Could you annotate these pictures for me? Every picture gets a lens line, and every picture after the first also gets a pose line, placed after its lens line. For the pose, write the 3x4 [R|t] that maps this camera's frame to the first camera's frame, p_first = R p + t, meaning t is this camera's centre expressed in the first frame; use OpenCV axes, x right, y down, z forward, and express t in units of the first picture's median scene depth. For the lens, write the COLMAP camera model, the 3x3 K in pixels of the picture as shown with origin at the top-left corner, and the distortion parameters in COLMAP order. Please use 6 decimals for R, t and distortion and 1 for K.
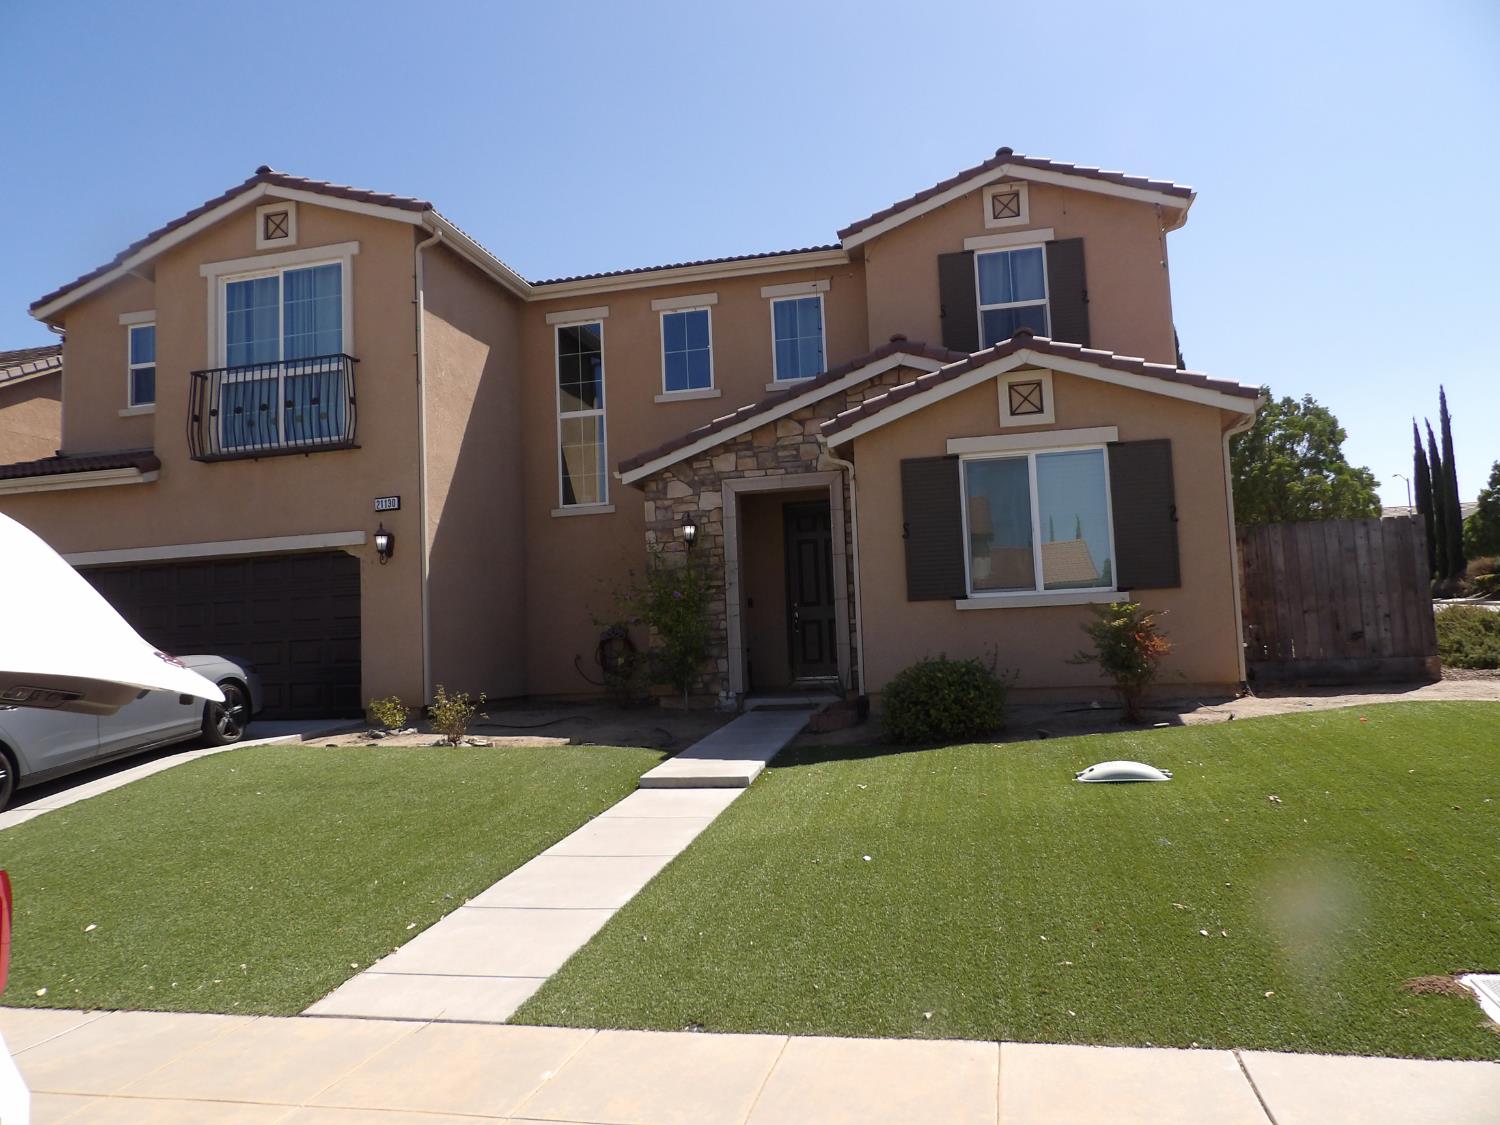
lens RADIAL K [[1133.5, 0, 749.6], [0, 1133.5, 582.3], [0, 0, 1]] dist [-0.096579, 0.123184]
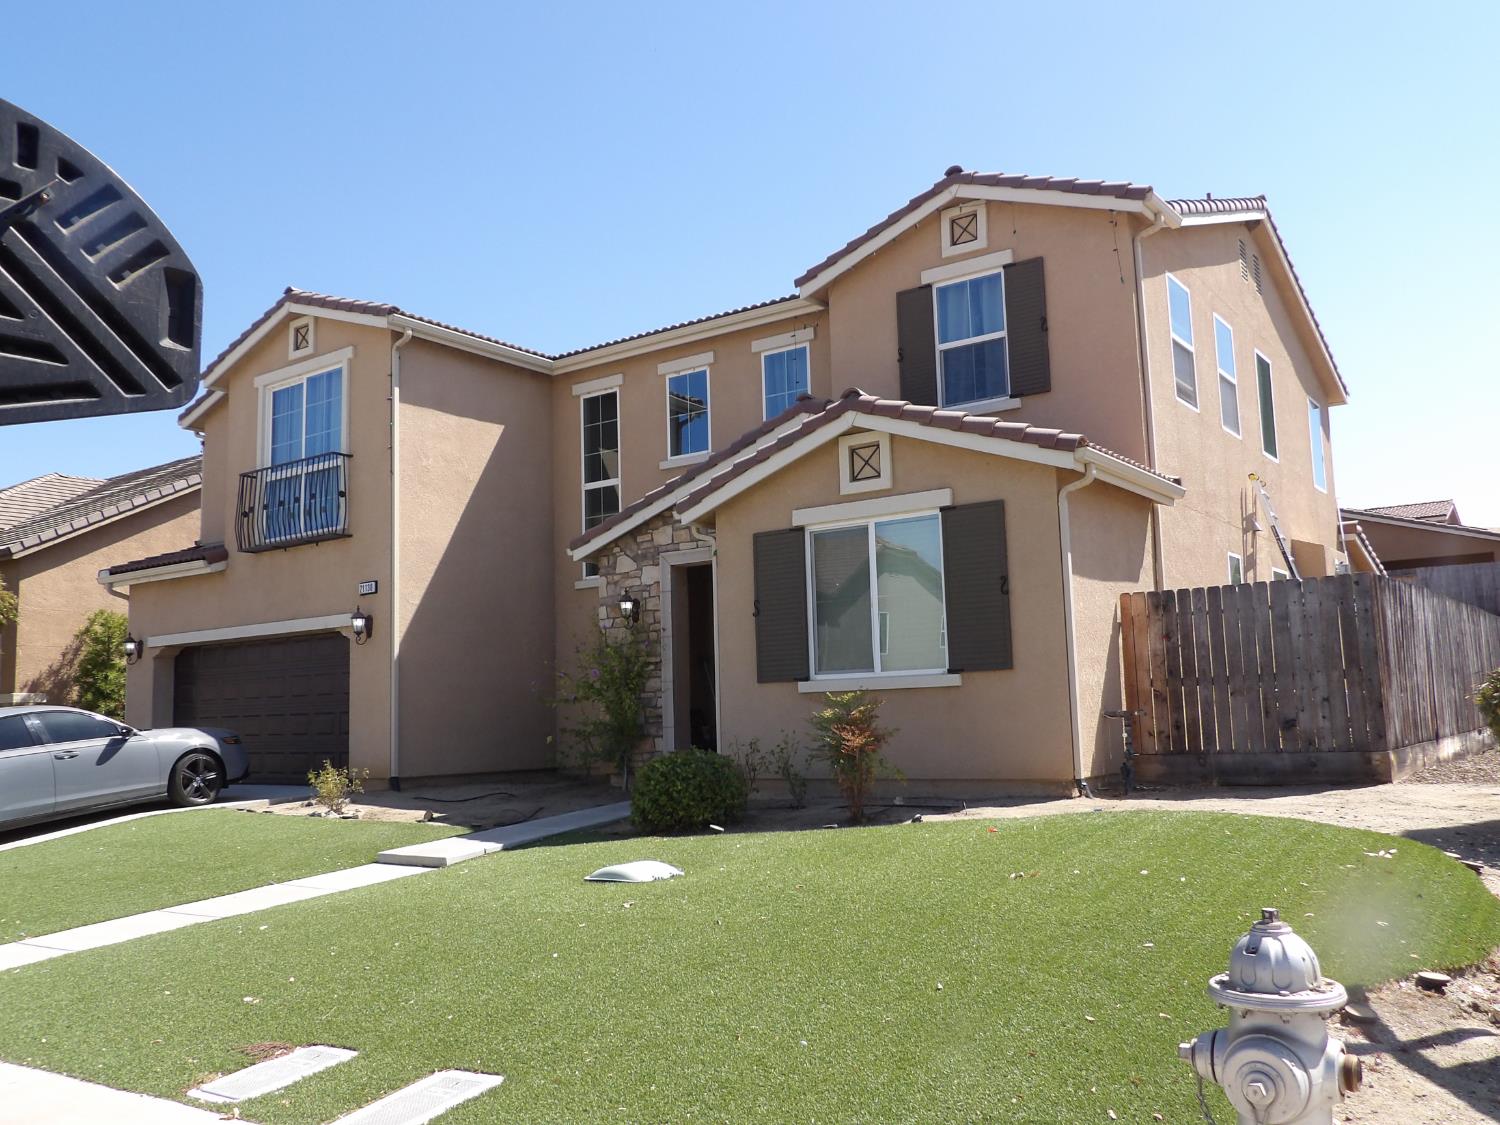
lens RADIAL K [[1362.3, 0, 750.0], [0, 1362.3, 562.5], [0, 0, 1]] dist [-0.065696, 0.002860]
pose [[0.917342, -0.033793, -0.396664, 0.512461], [0.017939, 0.998887, -0.043611, -0.029801], [0.397697, 0.032891, 0.916927, -0.047421]]
